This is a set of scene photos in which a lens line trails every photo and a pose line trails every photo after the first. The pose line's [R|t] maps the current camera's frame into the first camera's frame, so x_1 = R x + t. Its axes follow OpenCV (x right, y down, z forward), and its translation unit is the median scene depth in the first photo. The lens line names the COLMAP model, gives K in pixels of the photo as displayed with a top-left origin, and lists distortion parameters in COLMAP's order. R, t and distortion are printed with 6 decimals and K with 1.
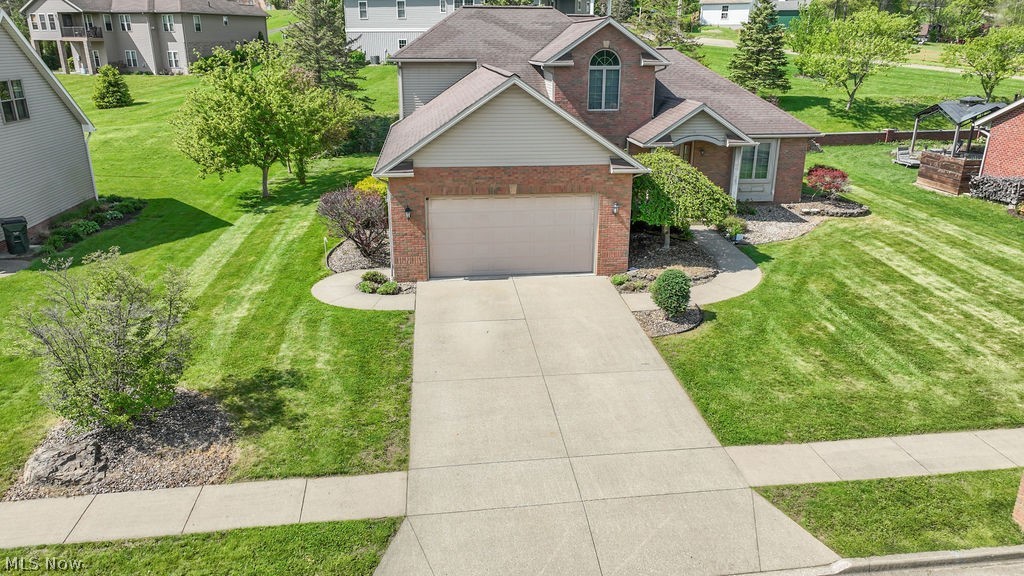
lens RADIAL K [[722.2, 0, 508.7], [0, 722.2, 291.4], [0, 0, 1]] dist [0.005148, 0.012145]
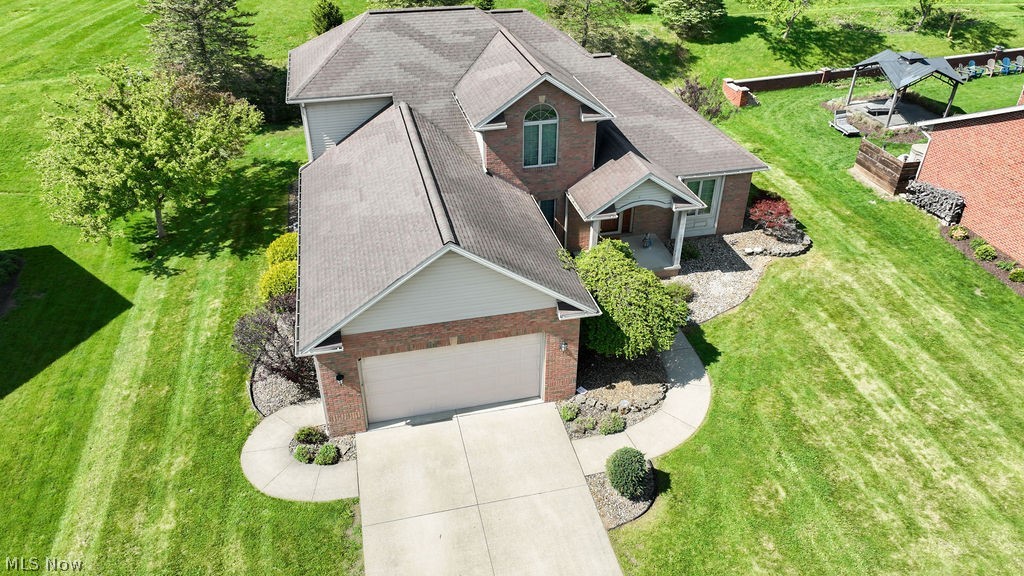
lens RADIAL K [[722.2, 0, 509.8], [0, 722.2, 288.5], [0, 0, 1]] dist [0.005148, 0.012145]
pose [[0.992596, -0.067296, 0.101117, -0.010703], [0.040364, 0.967930, 0.247955, -0.409796], [-0.114560, -0.242037, 0.963480, 0.118932]]
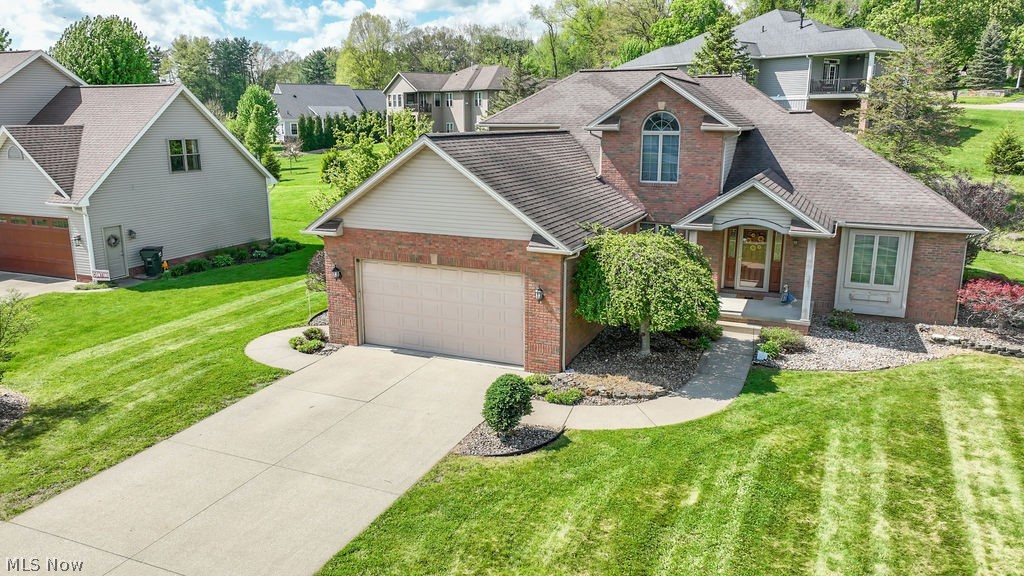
lens RADIAL K [[722.2, 0, 509.1], [0, 722.2, 288.1], [0, 0, 1]] dist [0.005148, 0.012145]
pose [[0.862646, 0.113132, -0.492994, 0.510204], [-0.162720, 0.984924, -0.058710, -0.065014], [0.478920, 0.130866, 0.868049, 0.253717]]
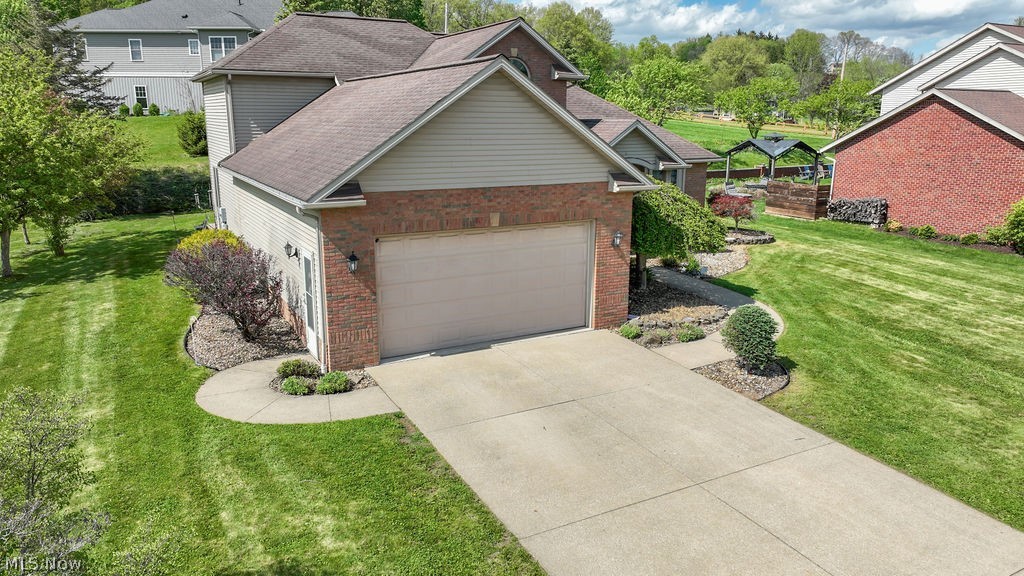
lens RADIAL K [[722.2, 0, 510.5], [0, 722.2, 291.9], [0, 0, 1]] dist [0.005148, 0.012145]
pose [[0.926106, -0.087777, 0.366909, -0.233702], [0.122398, 0.989856, -0.072134, -0.017668], [-0.356855, 0.111713, 0.927456, 0.329599]]
